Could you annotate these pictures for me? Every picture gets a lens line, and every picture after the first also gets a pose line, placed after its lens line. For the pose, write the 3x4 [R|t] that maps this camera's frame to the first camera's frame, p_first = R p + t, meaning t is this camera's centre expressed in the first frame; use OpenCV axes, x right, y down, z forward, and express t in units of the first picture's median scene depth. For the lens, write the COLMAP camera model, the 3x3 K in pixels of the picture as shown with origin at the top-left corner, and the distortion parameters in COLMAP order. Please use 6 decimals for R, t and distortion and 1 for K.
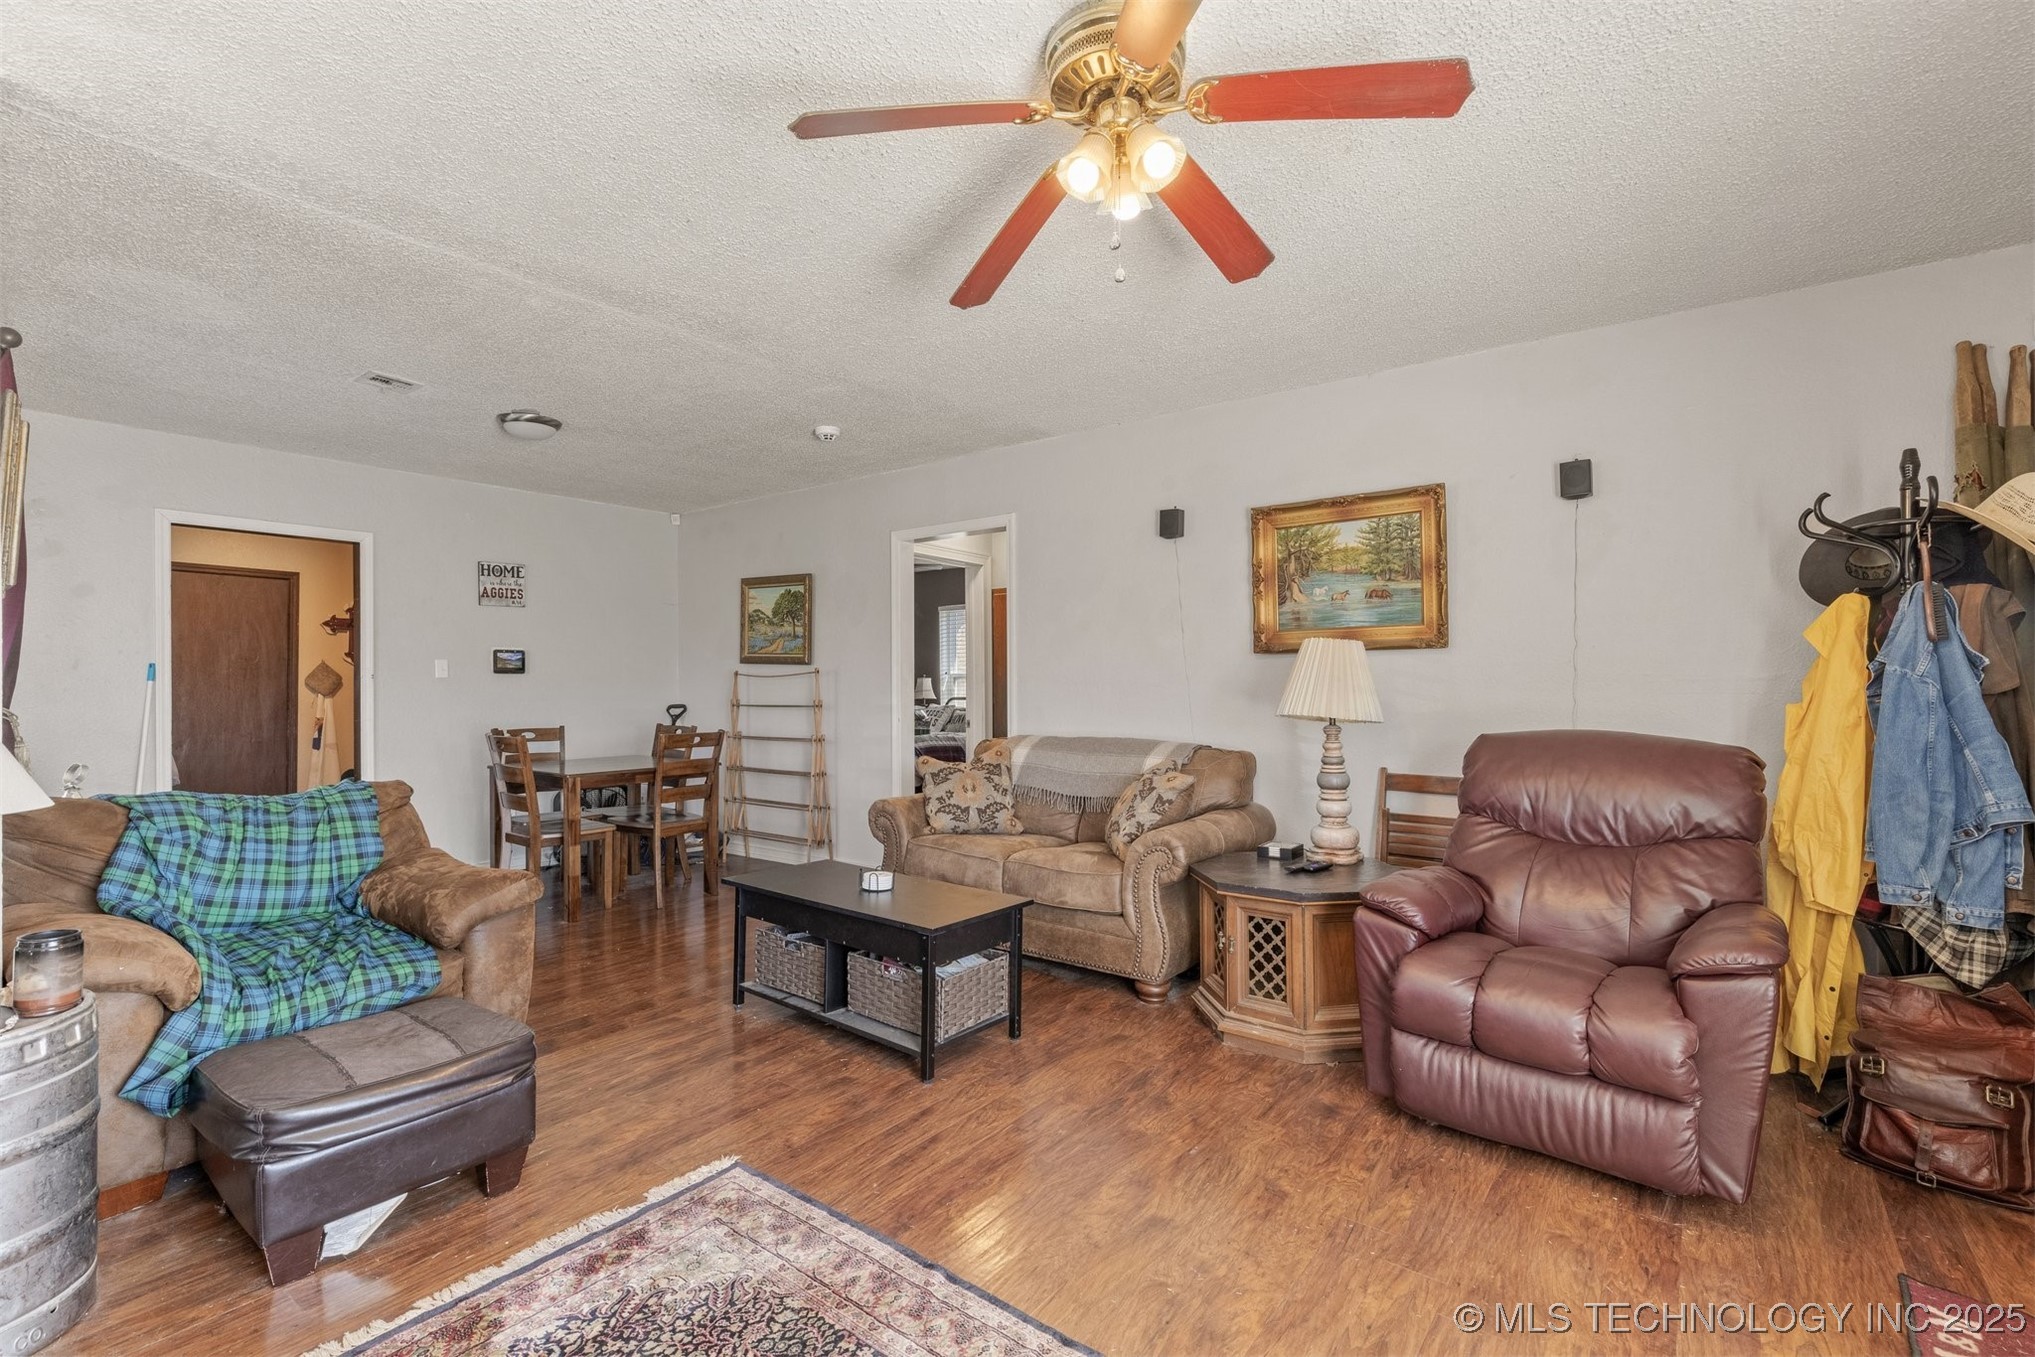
lens RADIAL K [[909.6, 0, 1034.1], [0, 909.6, 683.1], [0, 0, 1]] dist [0.004599, -0.001534]
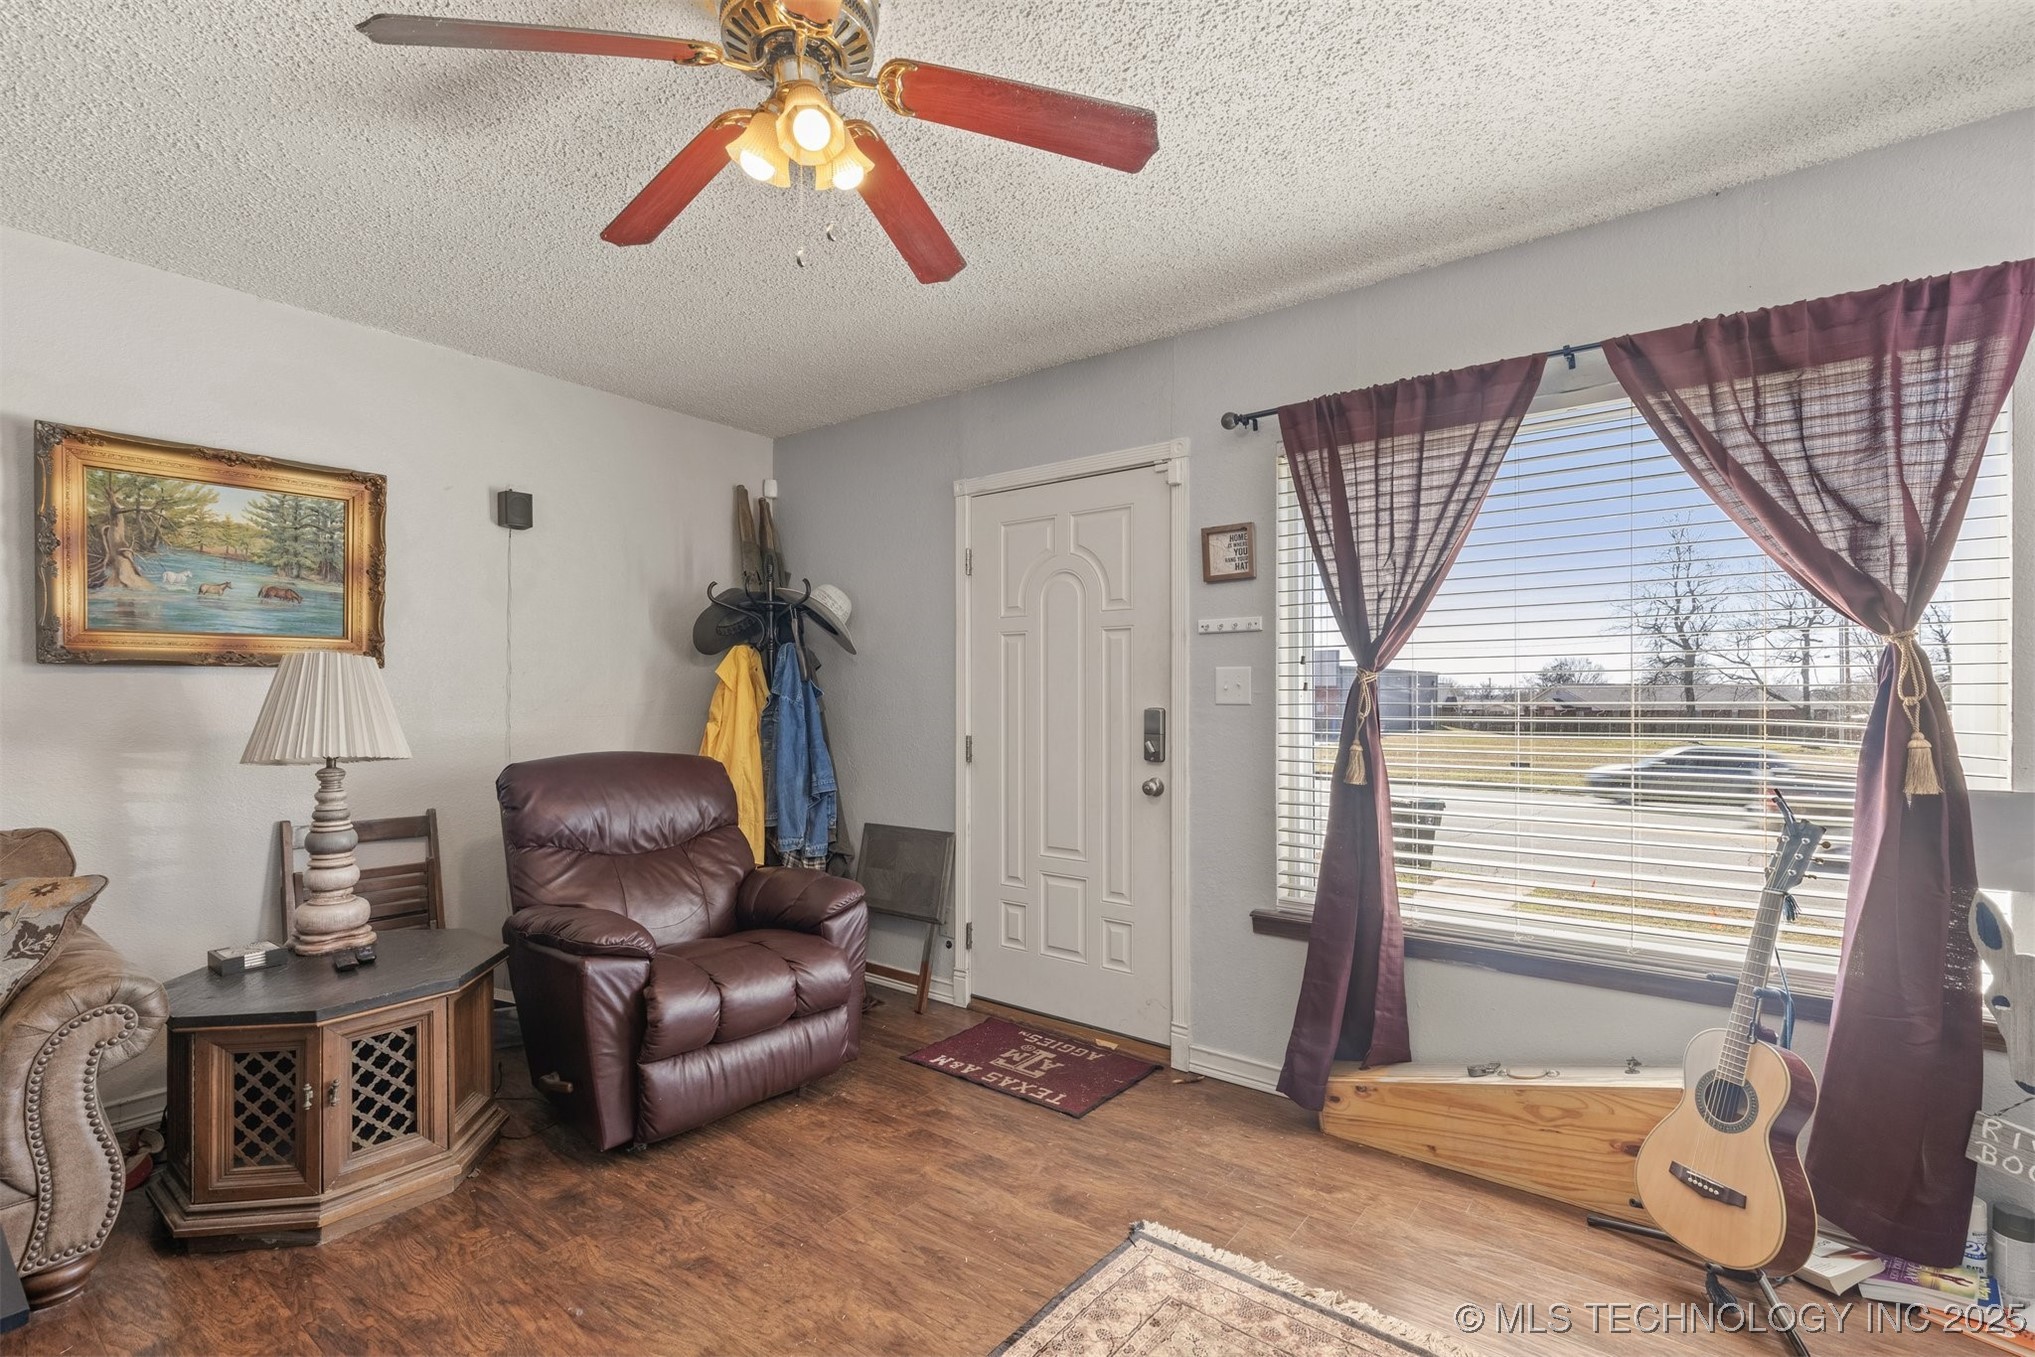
lens RADIAL K [[909.6, 0, 1023.6], [0, 909.6, 693.5], [0, 0, 1]] dist [0.004599, -0.001534]
pose [[0.008153, 0.006272, 0.999947, -0.255157], [0.000460, 0.999980, -0.006276, -0.006389], [-0.999967, 0.000511, 0.008150, 0.252982]]
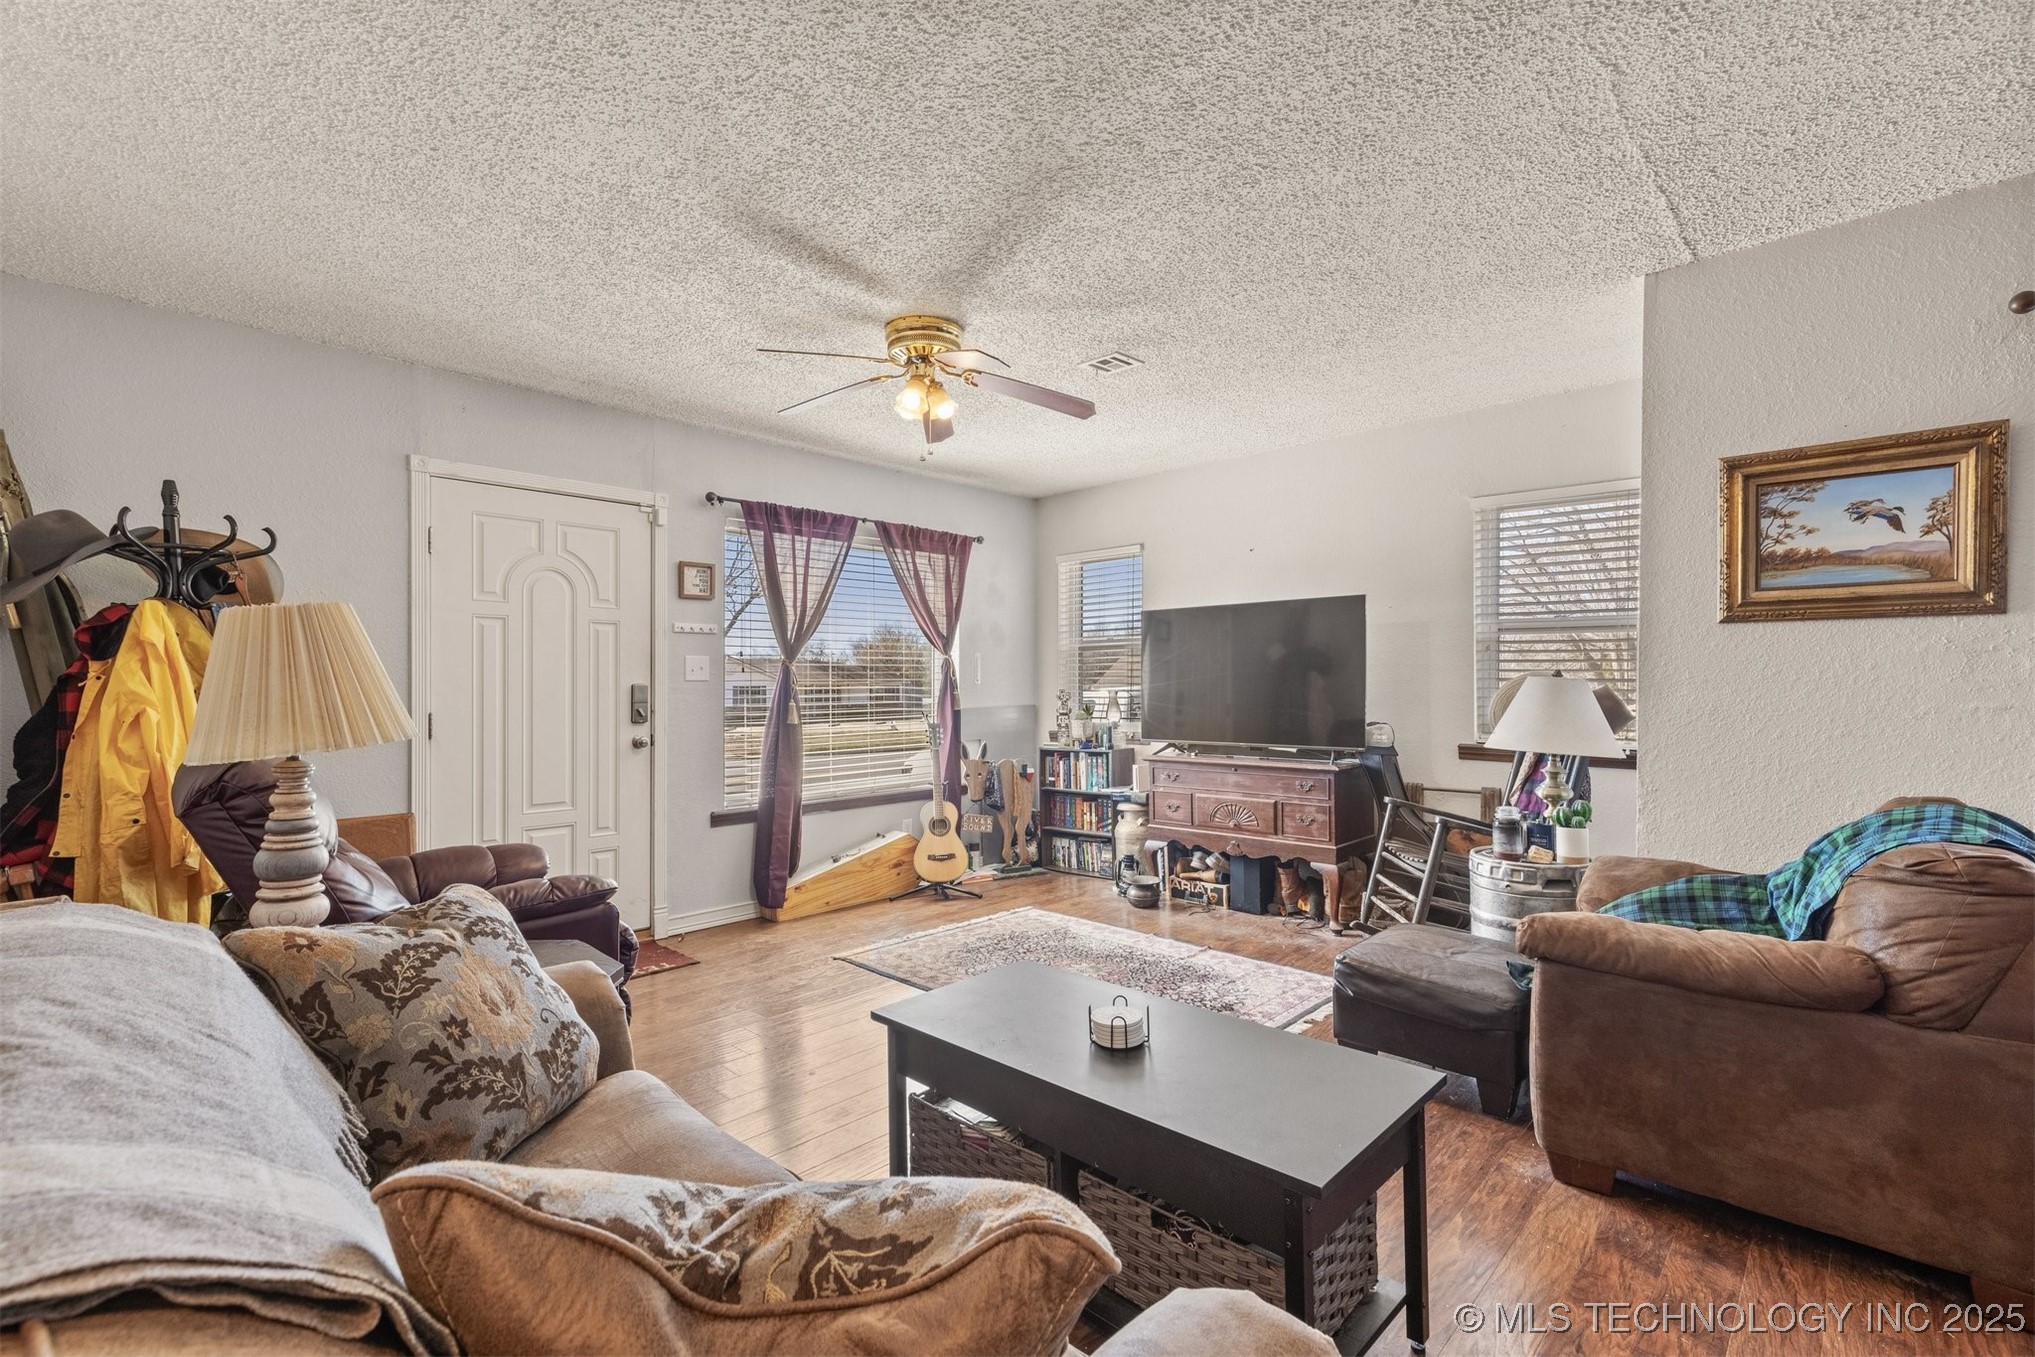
lens RADIAL K [[909.6, 0, 1027.6], [0, 909.6, 691.0], [0, 0, 1]] dist [0.004599, -0.001534]
pose [[-0.993099, 0.002422, 0.117255, -0.106464], [0.003486, 0.999955, 0.008872, -0.000416], [-0.117228, 0.009219, -0.993062, 0.902528]]
